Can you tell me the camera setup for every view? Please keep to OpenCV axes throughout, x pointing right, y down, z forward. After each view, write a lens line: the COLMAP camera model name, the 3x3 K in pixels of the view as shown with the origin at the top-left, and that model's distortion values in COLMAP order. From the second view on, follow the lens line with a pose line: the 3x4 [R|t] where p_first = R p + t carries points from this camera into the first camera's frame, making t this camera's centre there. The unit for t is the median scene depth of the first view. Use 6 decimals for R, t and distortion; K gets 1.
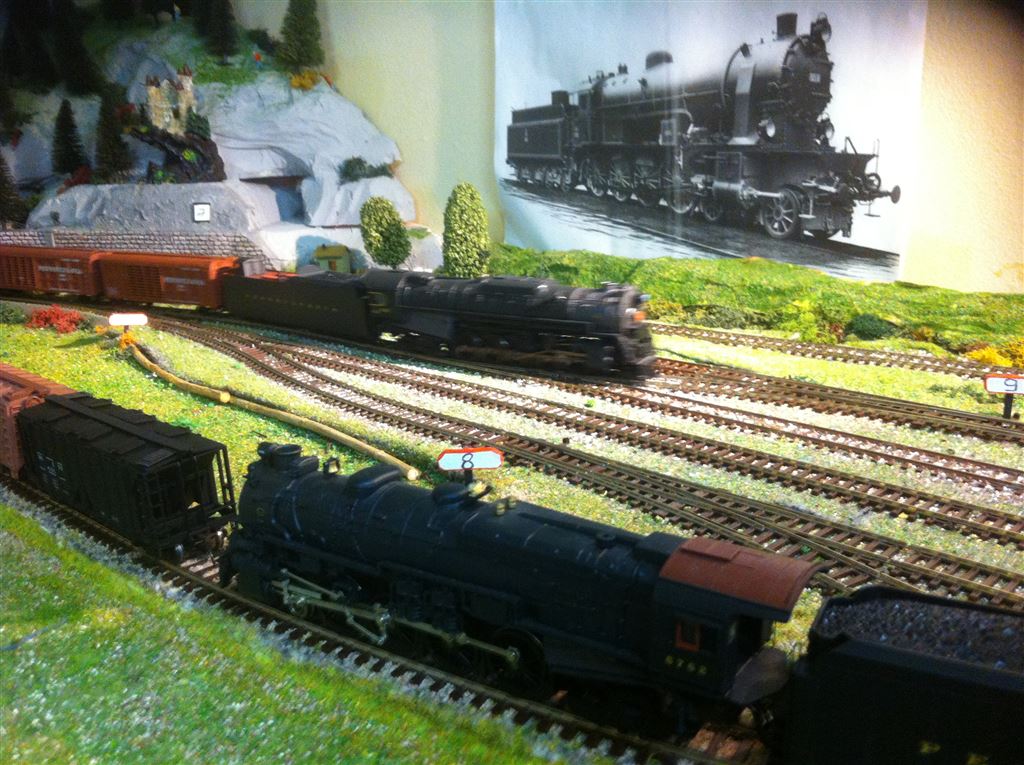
lens RADIAL K [[963.0, 0, 512.0], [0, 963.0, 382.5], [0, 0, 1]] dist [0.088540, -0.315385]
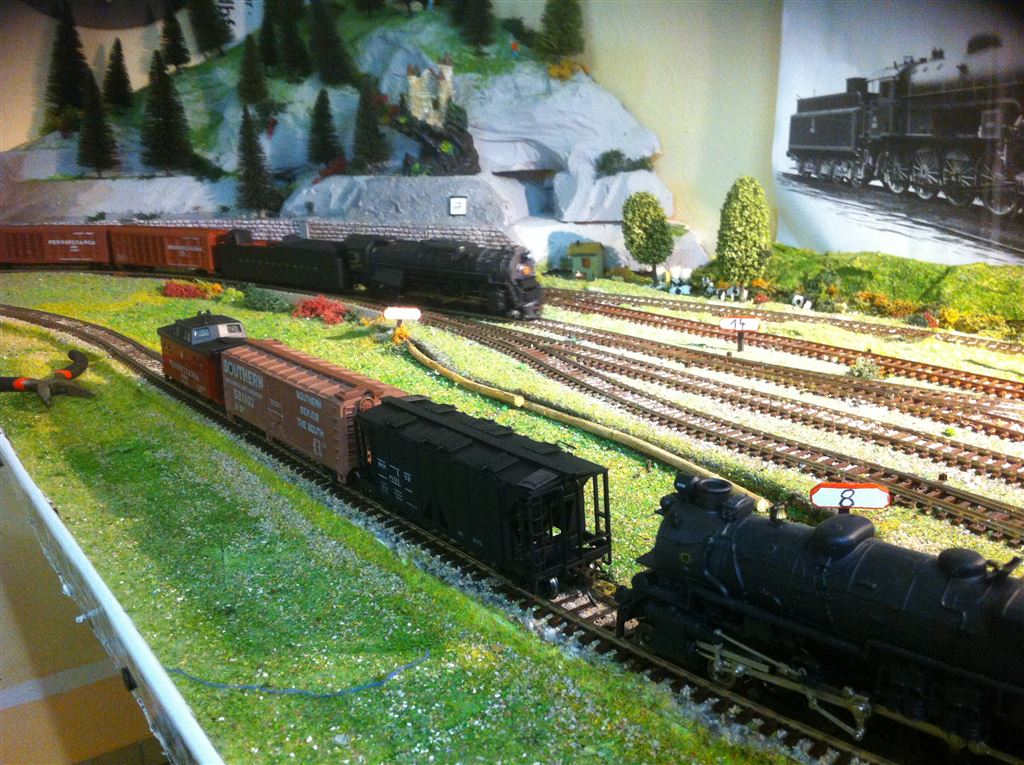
lens RADIAL K [[963.0, 0, 512.0], [0, 963.0, 382.5], [0, 0, 1]] dist [0.088540, -0.315385]
pose [[0.982934, 0.047508, -0.177717, -0.106366], [-0.046979, 0.998870, 0.007186, -0.007279], [0.177858, 0.001286, 0.984055, 0.056529]]
